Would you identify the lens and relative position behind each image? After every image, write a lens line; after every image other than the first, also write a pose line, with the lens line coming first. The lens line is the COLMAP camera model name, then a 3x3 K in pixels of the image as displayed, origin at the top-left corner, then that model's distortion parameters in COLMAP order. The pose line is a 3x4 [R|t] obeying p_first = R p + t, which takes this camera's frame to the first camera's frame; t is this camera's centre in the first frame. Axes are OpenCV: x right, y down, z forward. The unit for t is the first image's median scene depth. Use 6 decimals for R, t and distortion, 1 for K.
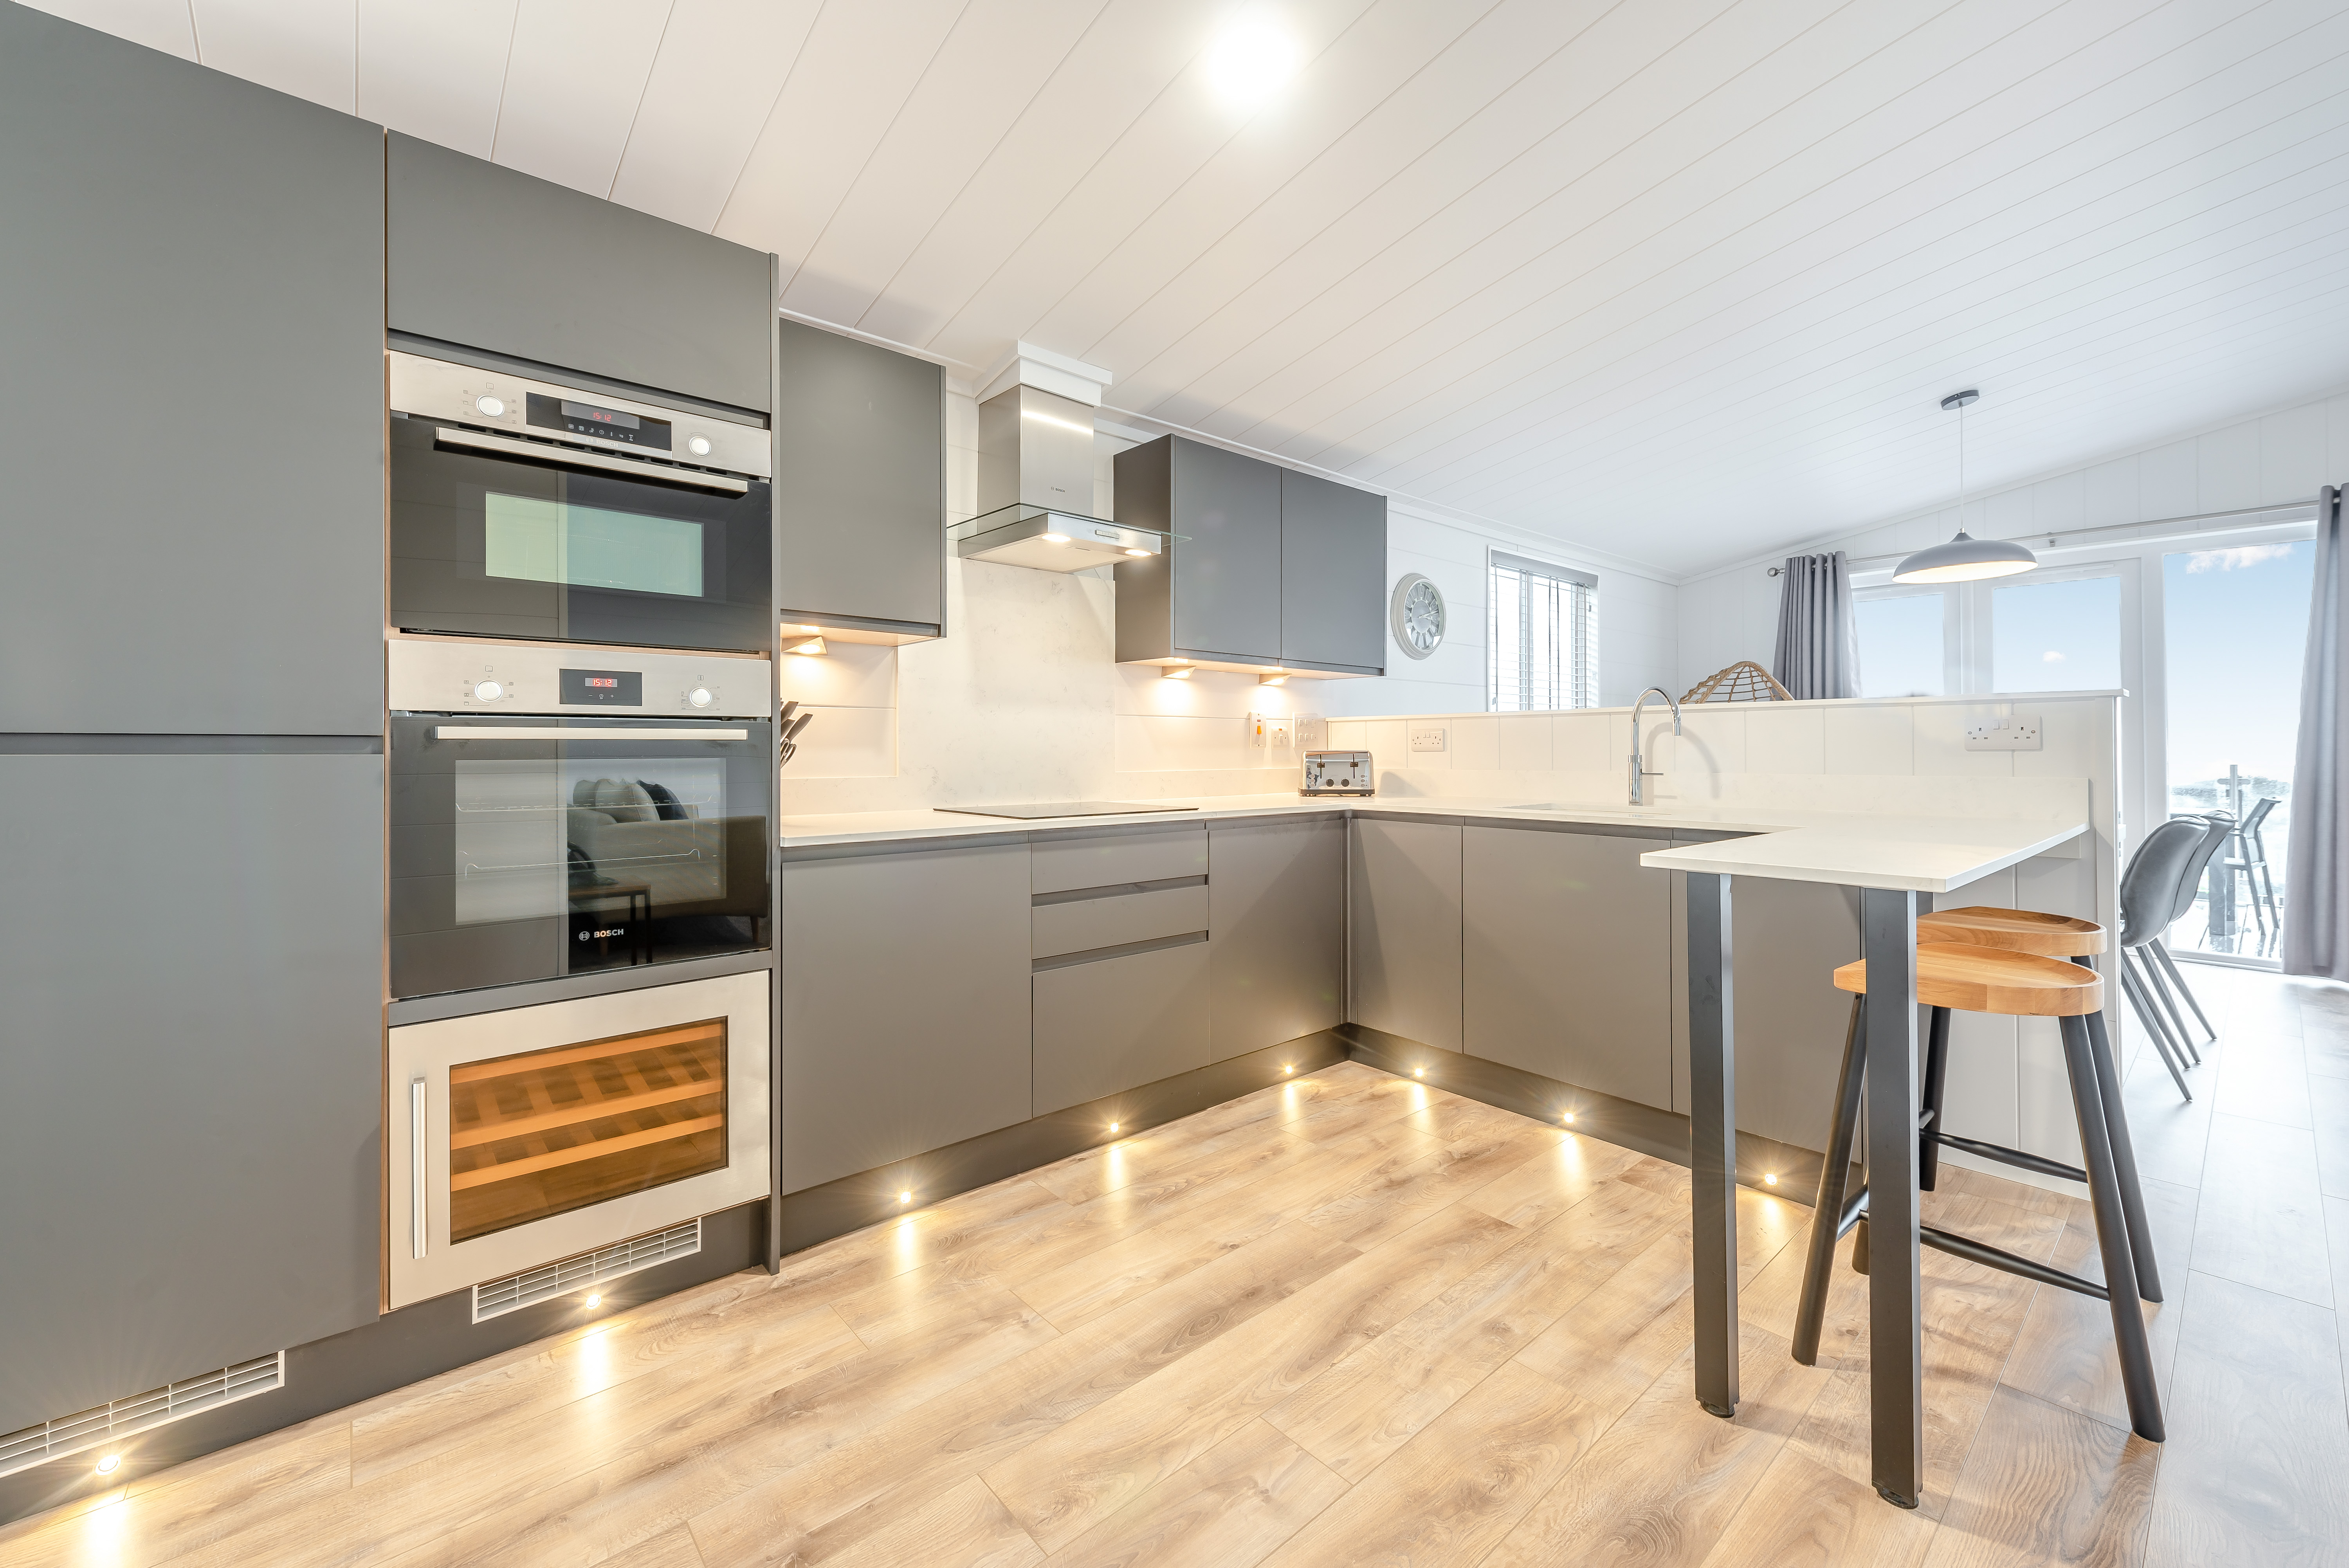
lens RADIAL K [[944.2, 0, 1209.9], [0, 944.2, 743.9], [0, 0, 1]] dist [0.010500, -0.001280]
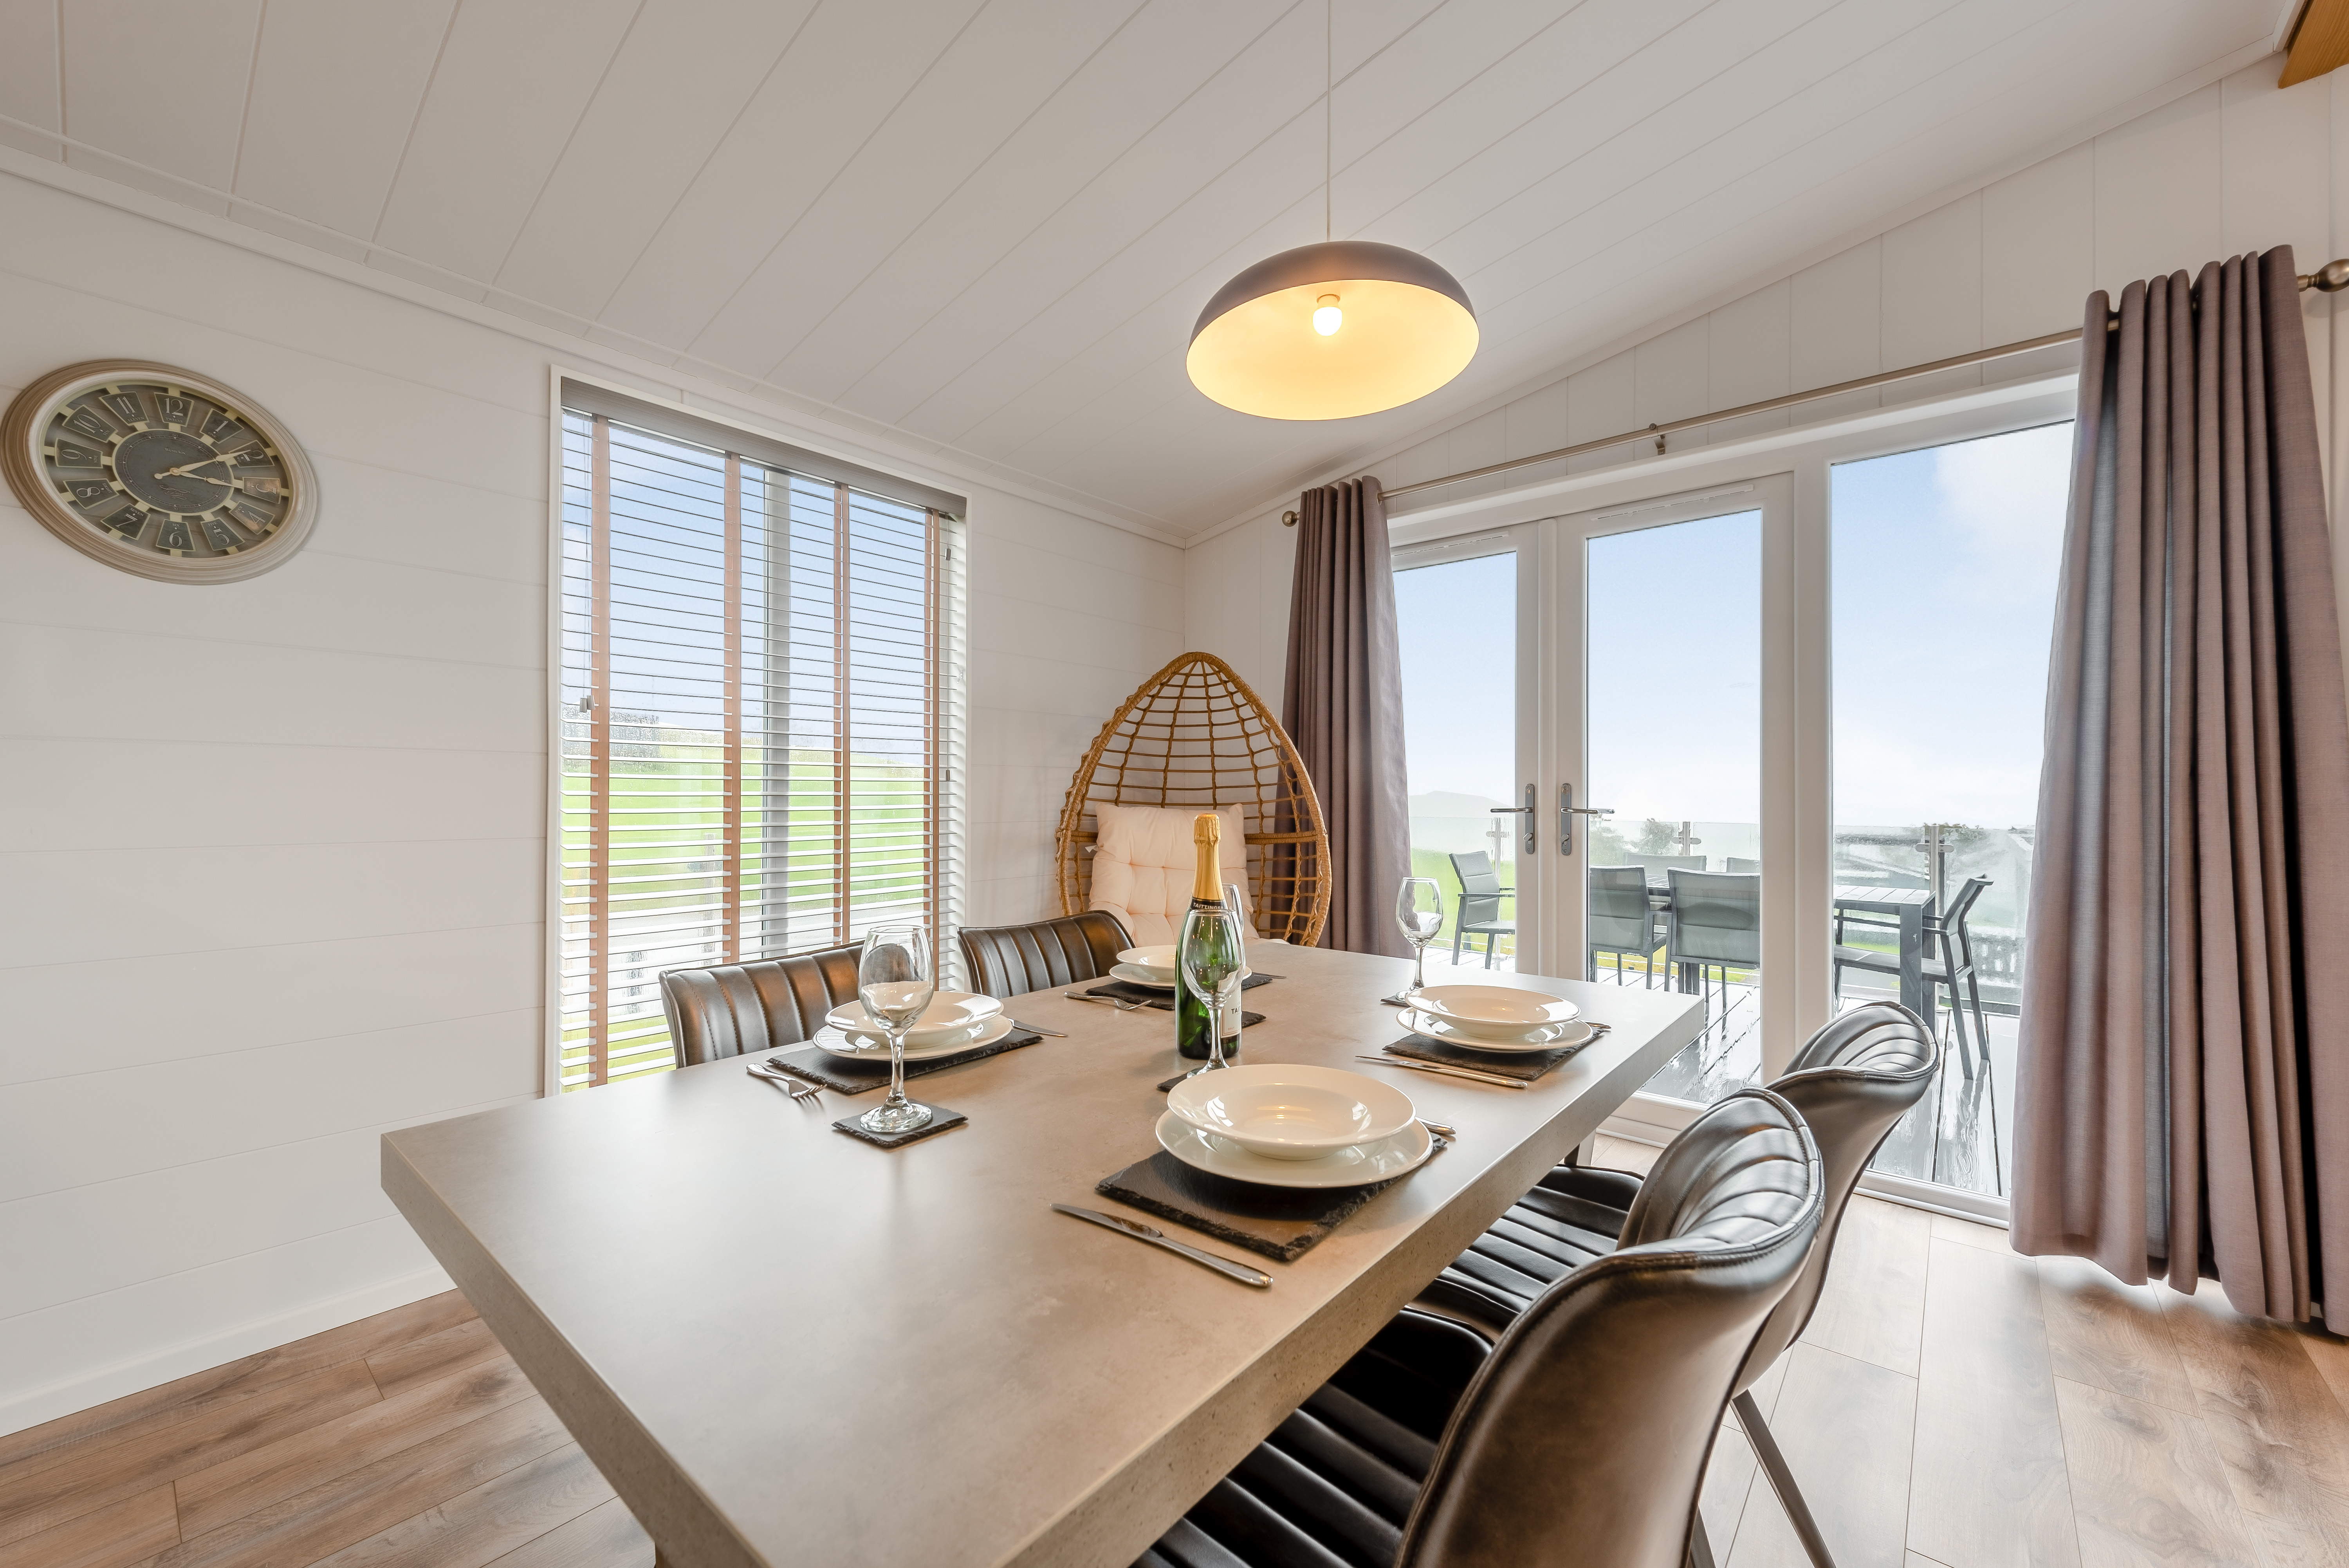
lens RADIAL K [[944.3, 0, 1170.4], [0, 944.3, 788.5], [0, 0, 1]] dist [0.010500, -0.001280]
pose [[0.989759, 0.008134, 0.142514, 0.450546], [-0.008080, 0.999967, -0.000958, -0.003585], [-0.142517, -0.000203, 0.989792, 0.419592]]
